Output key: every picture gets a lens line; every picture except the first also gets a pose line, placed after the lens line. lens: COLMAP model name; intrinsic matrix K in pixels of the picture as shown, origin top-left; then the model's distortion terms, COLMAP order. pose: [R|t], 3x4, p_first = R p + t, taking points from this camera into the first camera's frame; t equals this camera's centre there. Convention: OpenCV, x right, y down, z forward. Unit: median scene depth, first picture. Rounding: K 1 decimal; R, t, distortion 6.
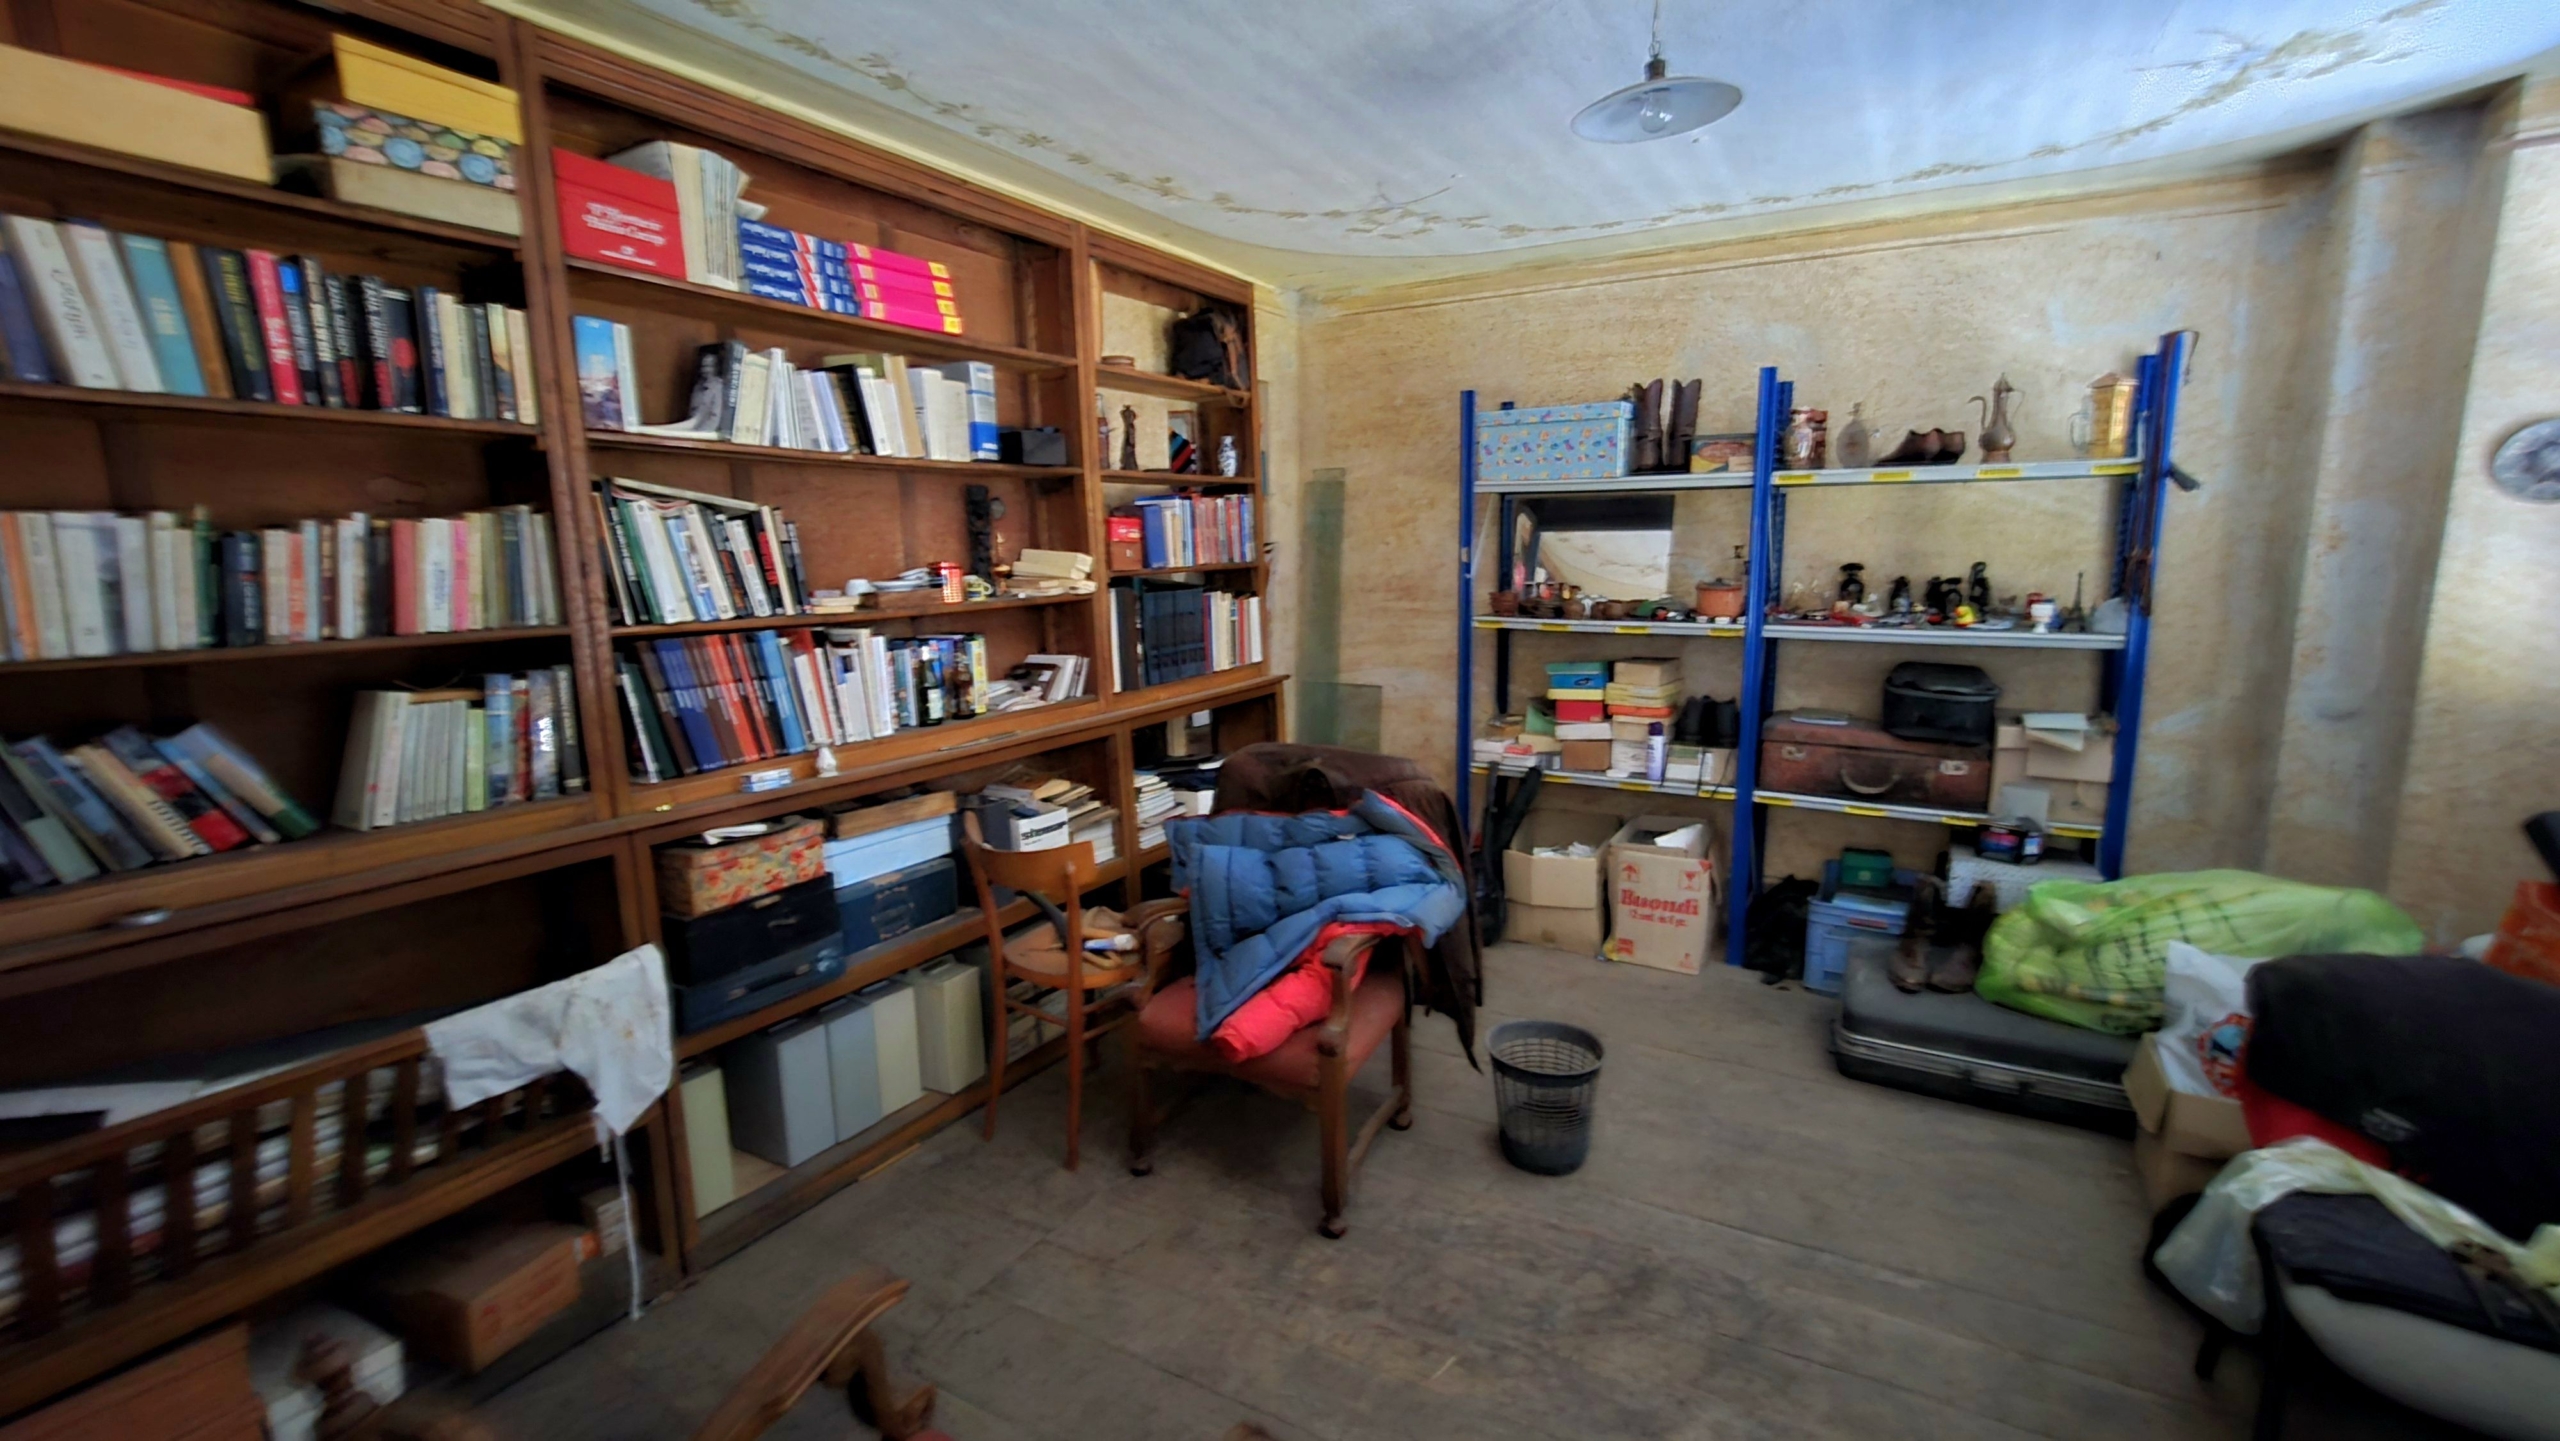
lens RADIAL K [[1023.4, 0, 1297.1], [0, 1023.4, 681.7], [0, 0, 1]] dist [-0.002093, -0.000226]
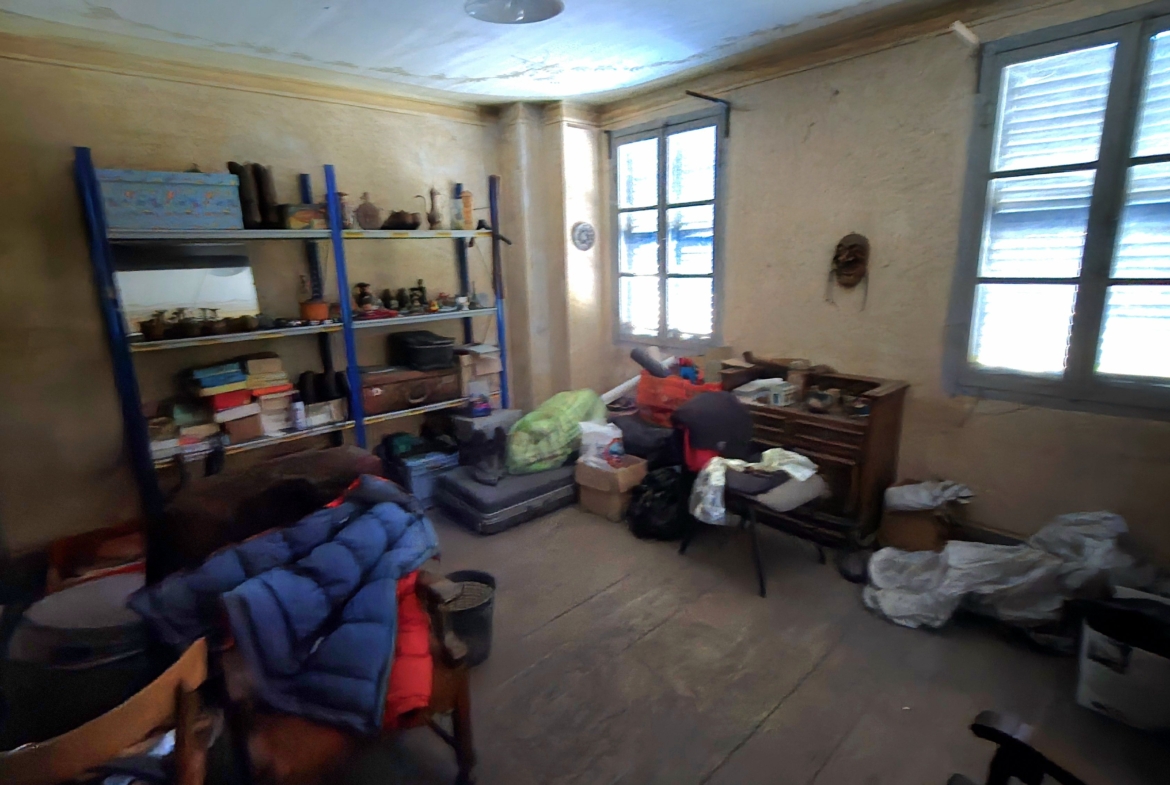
lens RADIAL K [[567.1, 0, 587.6], [0, 567.1, 378.6], [0, 0, 1]] dist [0.006515, -0.005281]
pose [[0.351561, -0.202766, 0.913942, -0.283436], [0.155522, 0.975346, 0.156565, -0.050157], [-0.923156, 0.087096, 0.374429, 0.293935]]
